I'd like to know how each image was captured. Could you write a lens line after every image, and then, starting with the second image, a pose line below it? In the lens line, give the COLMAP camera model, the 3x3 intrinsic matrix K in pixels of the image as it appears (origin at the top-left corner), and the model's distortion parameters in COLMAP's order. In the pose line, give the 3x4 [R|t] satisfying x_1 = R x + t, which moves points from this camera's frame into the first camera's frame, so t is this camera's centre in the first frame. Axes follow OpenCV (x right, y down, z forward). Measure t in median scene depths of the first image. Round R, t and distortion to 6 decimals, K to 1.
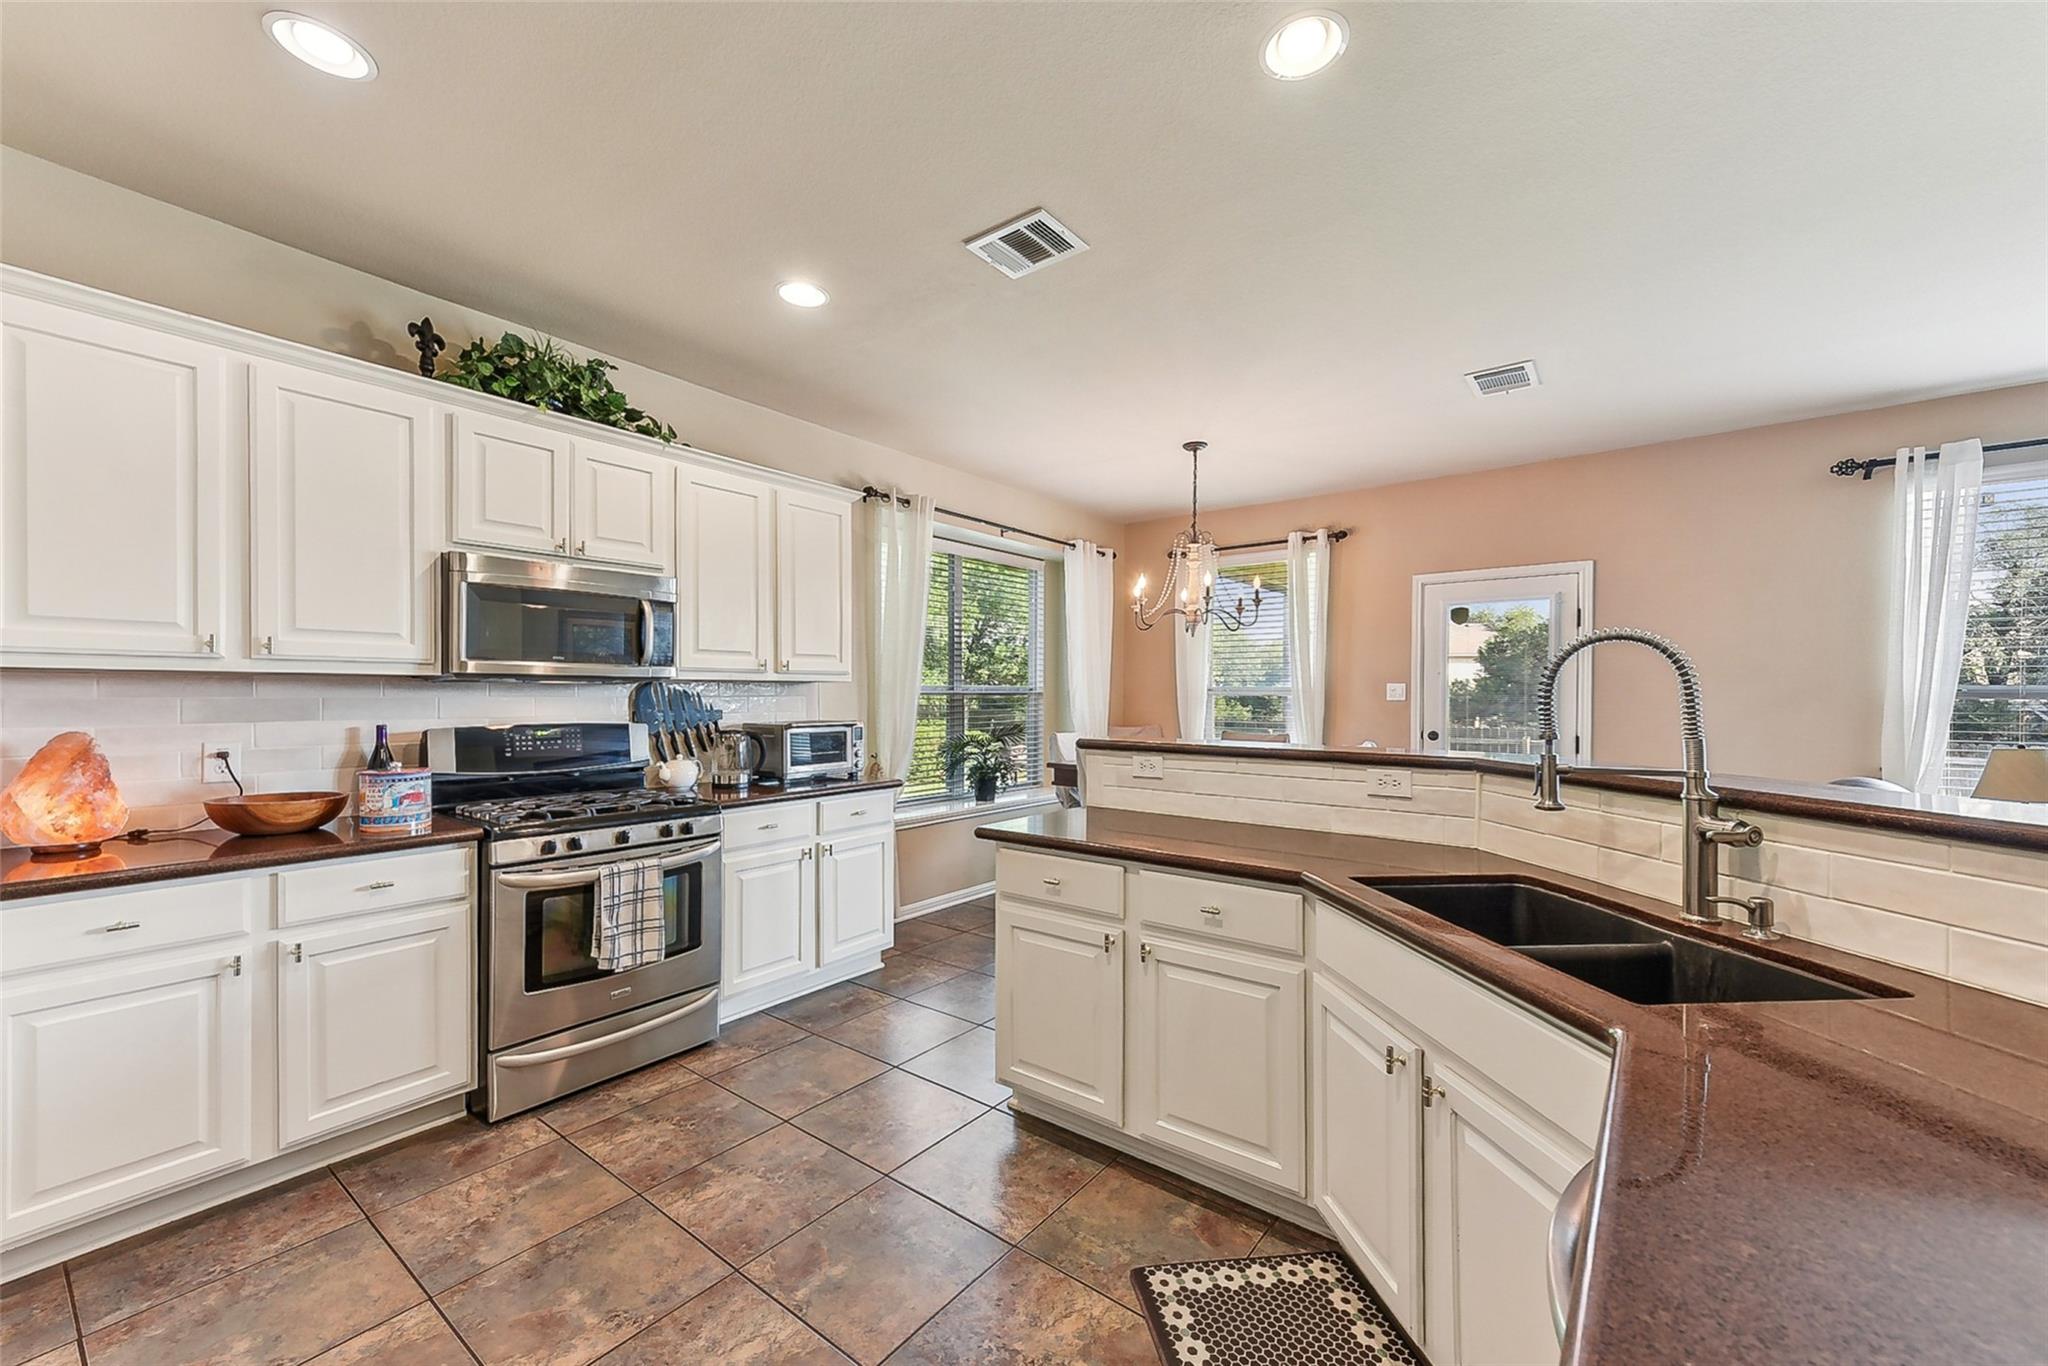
lens RADIAL K [[813.8, 0, 1014.9], [0, 813.8, 726.3], [0, 0, 1]] dist [0.026081, 0.000230]
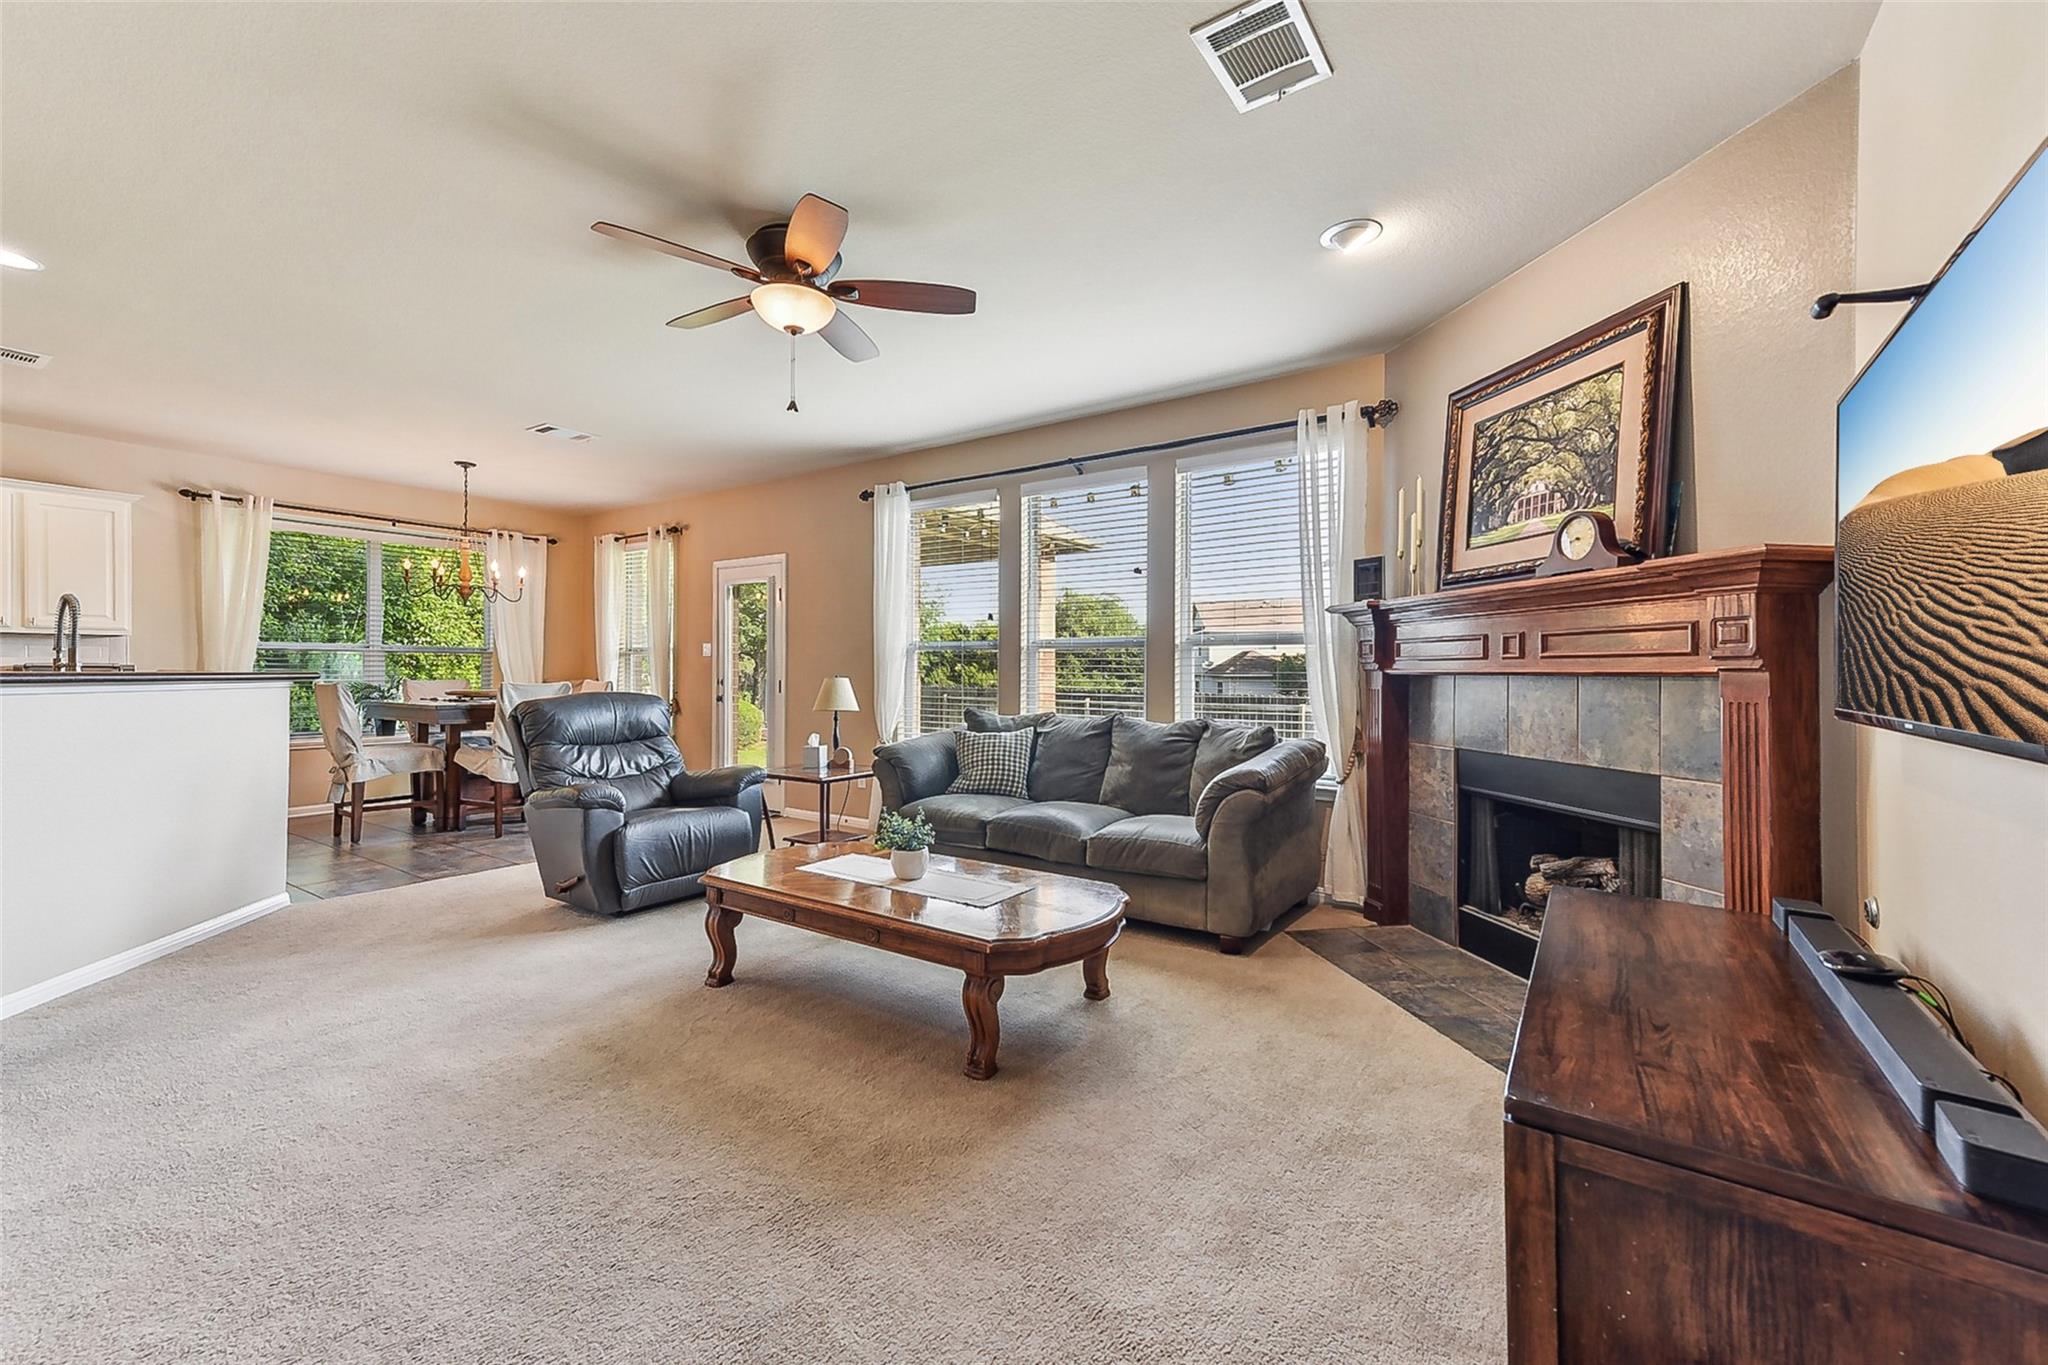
lens RADIAL K [[813.8, 0, 998.2], [0, 813.8, 666.6], [0, 0, 1]] dist [0.026081, 0.000230]
pose [[0.998304, 0.001680, 0.058195, 1.430367], [0.001017, 0.998928, -0.046271, 0.077186], [-0.058211, 0.046251, 0.997232, -0.556123]]
